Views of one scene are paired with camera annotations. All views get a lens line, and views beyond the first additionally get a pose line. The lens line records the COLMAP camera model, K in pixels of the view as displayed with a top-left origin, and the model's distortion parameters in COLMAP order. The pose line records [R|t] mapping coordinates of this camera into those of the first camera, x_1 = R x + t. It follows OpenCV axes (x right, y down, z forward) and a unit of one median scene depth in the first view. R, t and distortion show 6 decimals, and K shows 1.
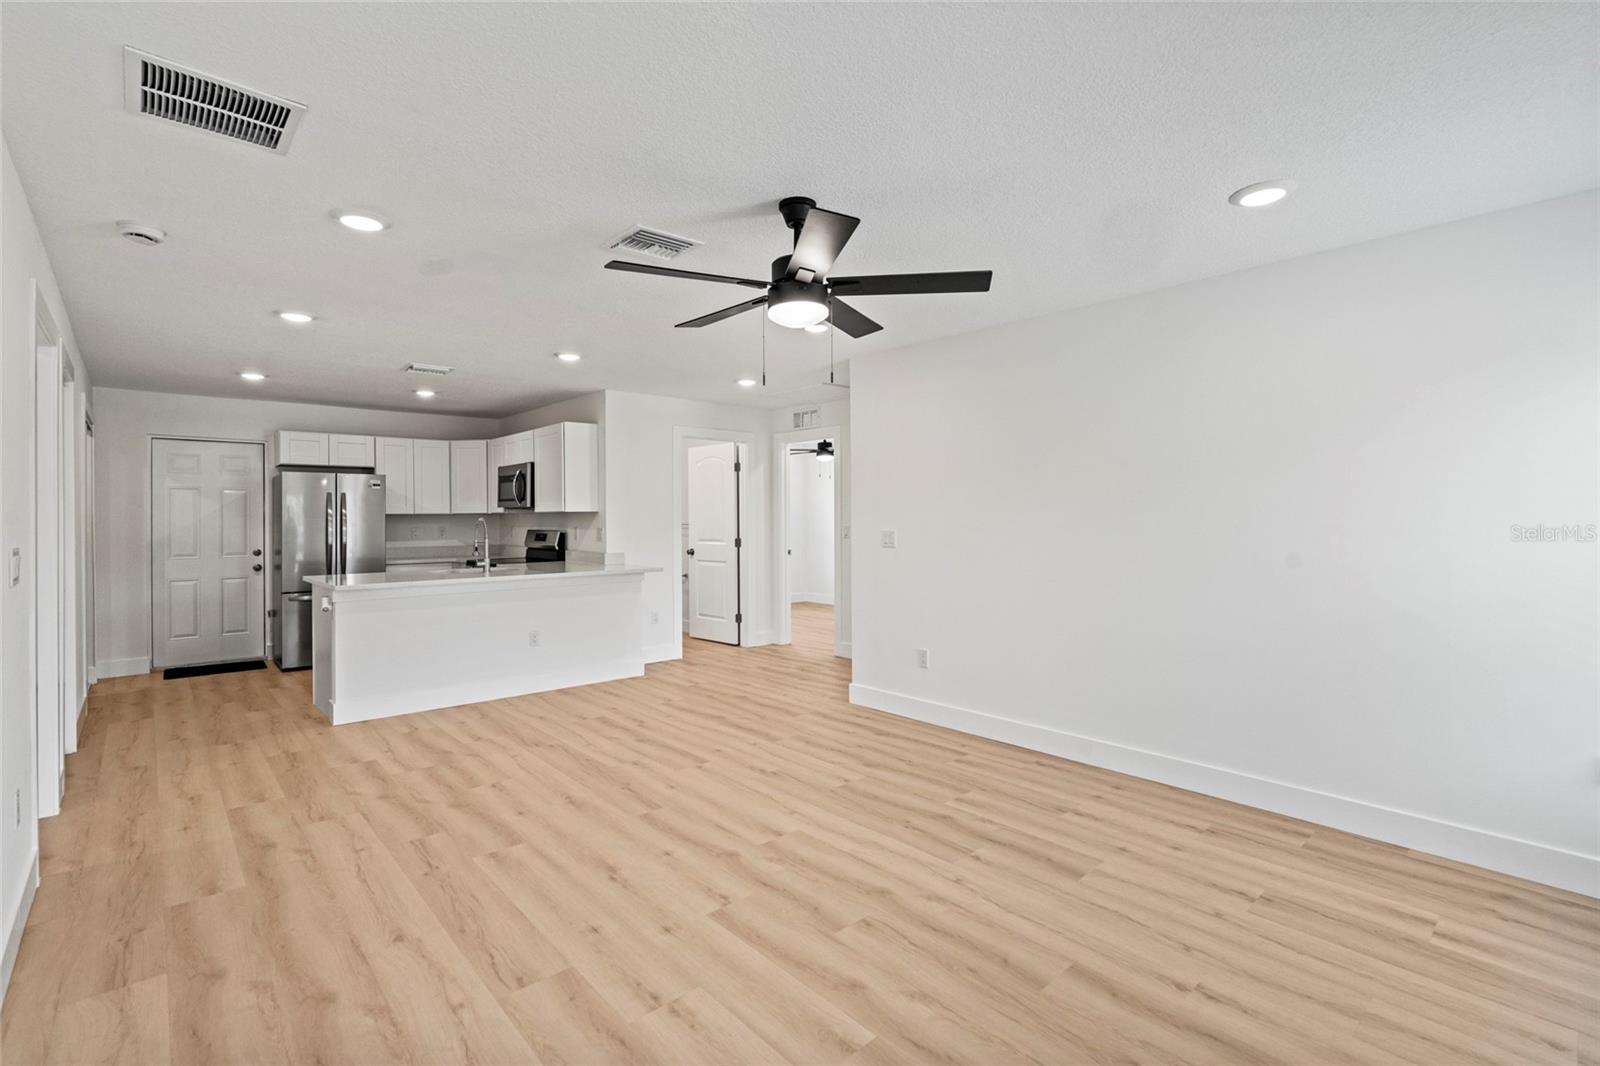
lens RADIAL K [[715.5, 0, 776.5], [0, 715.5, 513.0], [0, 0, 1]] dist [-0.000655, -0.000370]
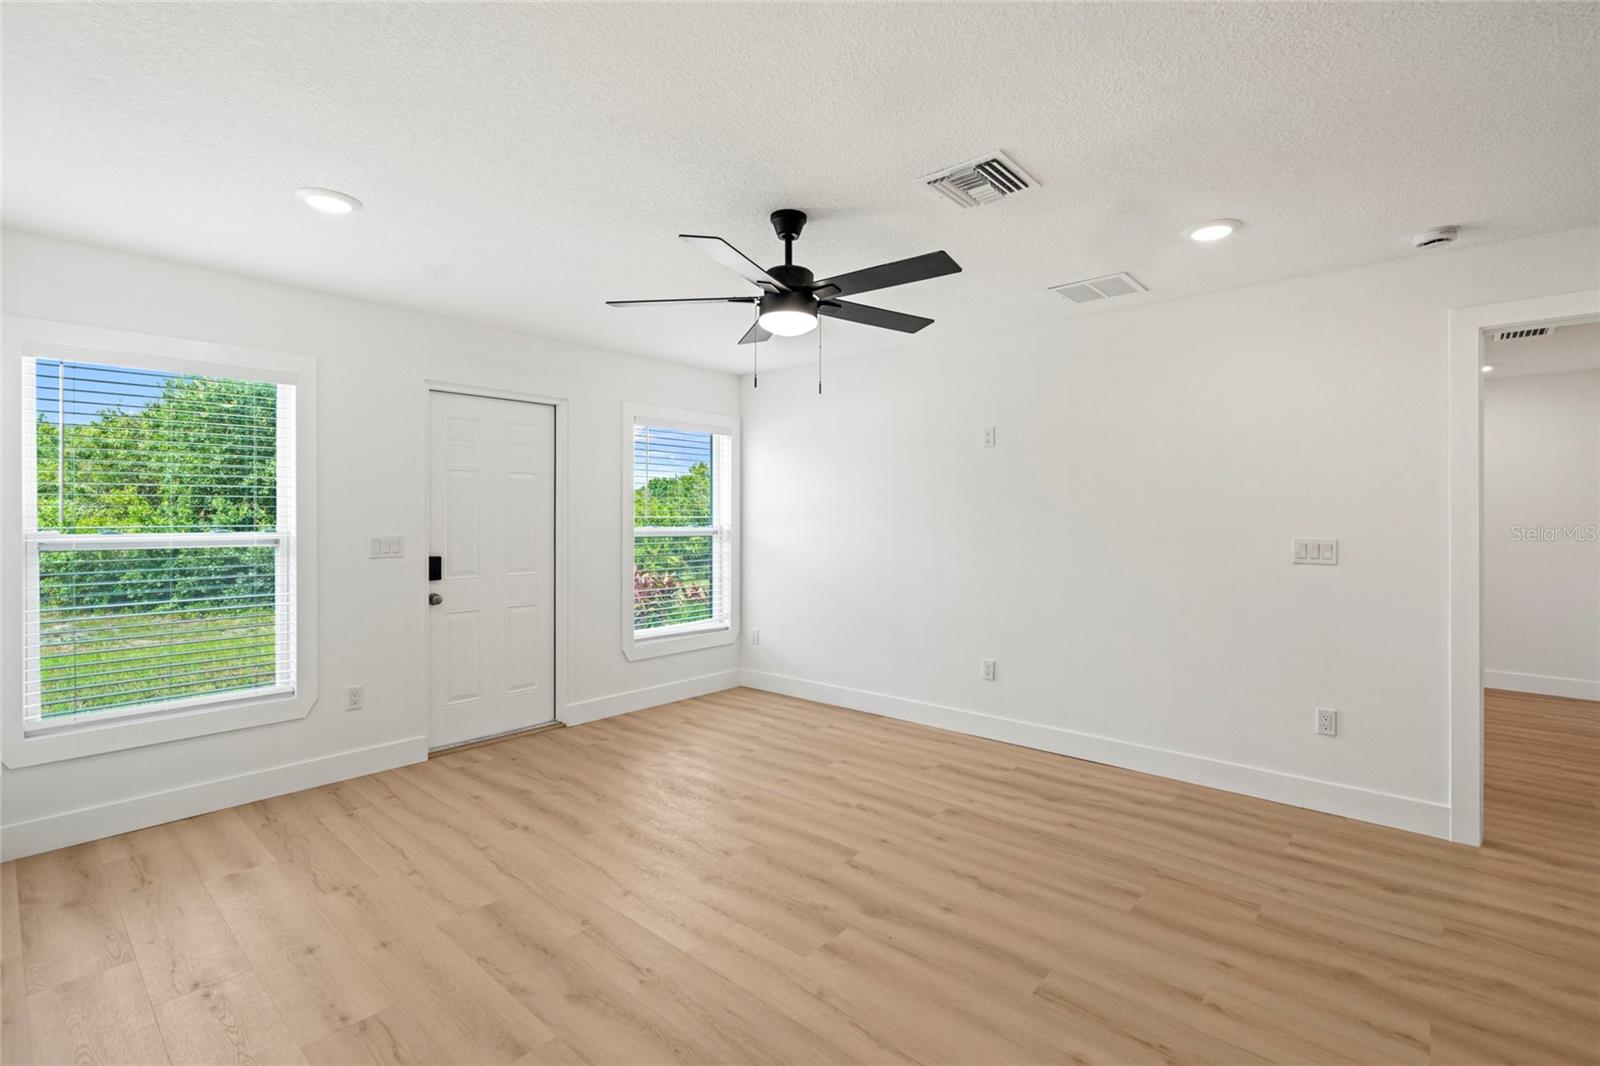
lens RADIAL K [[717.3, 0, 797.7], [0, 717.3, 544.1], [0, 0, 1]] dist [0.002726, 0.000203]
pose [[-0.989672, 0.007648, -0.143143, 0.067655], [0.002478, 0.999339, 0.036265, 0.002123], [0.143326, 0.035536, -0.989037, 0.839982]]
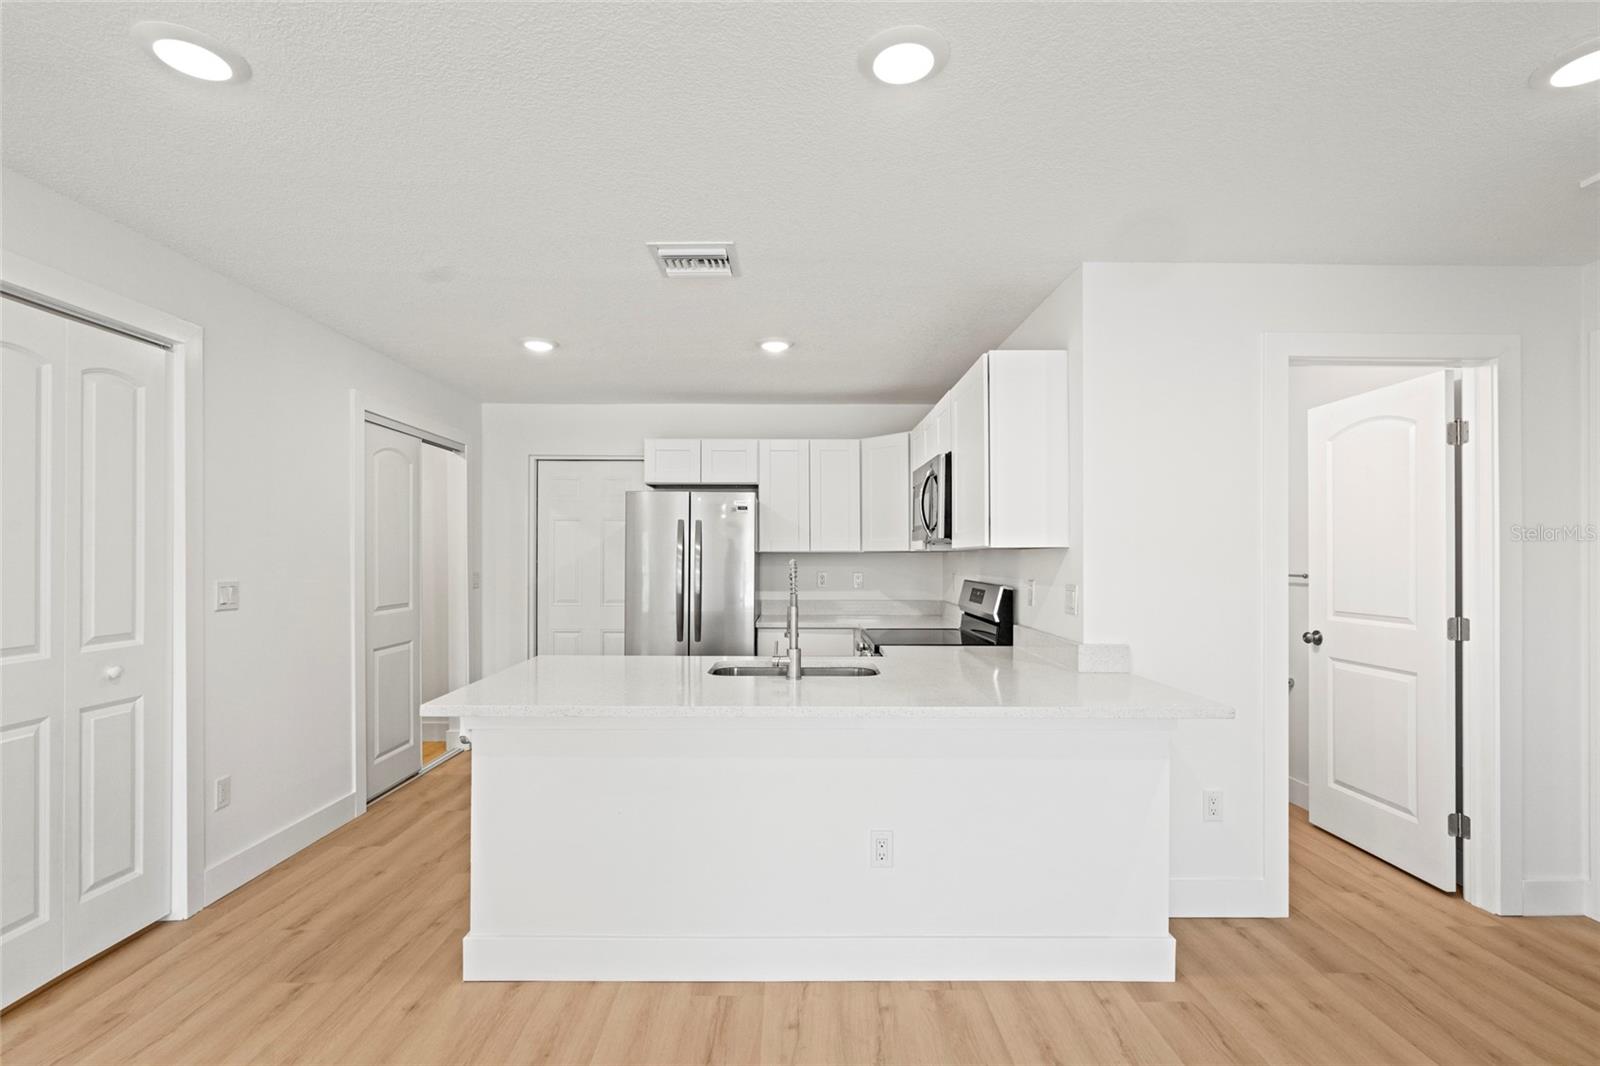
lens RADIAL K [[717.3, 0, 797.7], [0, 717.3, 544.1], [0, 0, 1]] dist [0.002726, 0.000203]
pose [[0.757753, -0.004512, -0.652526, -0.091480], [-0.001607, 0.999960, -0.008780, 0.000600], [0.652539, 0.007702, 0.757716, 0.583640]]
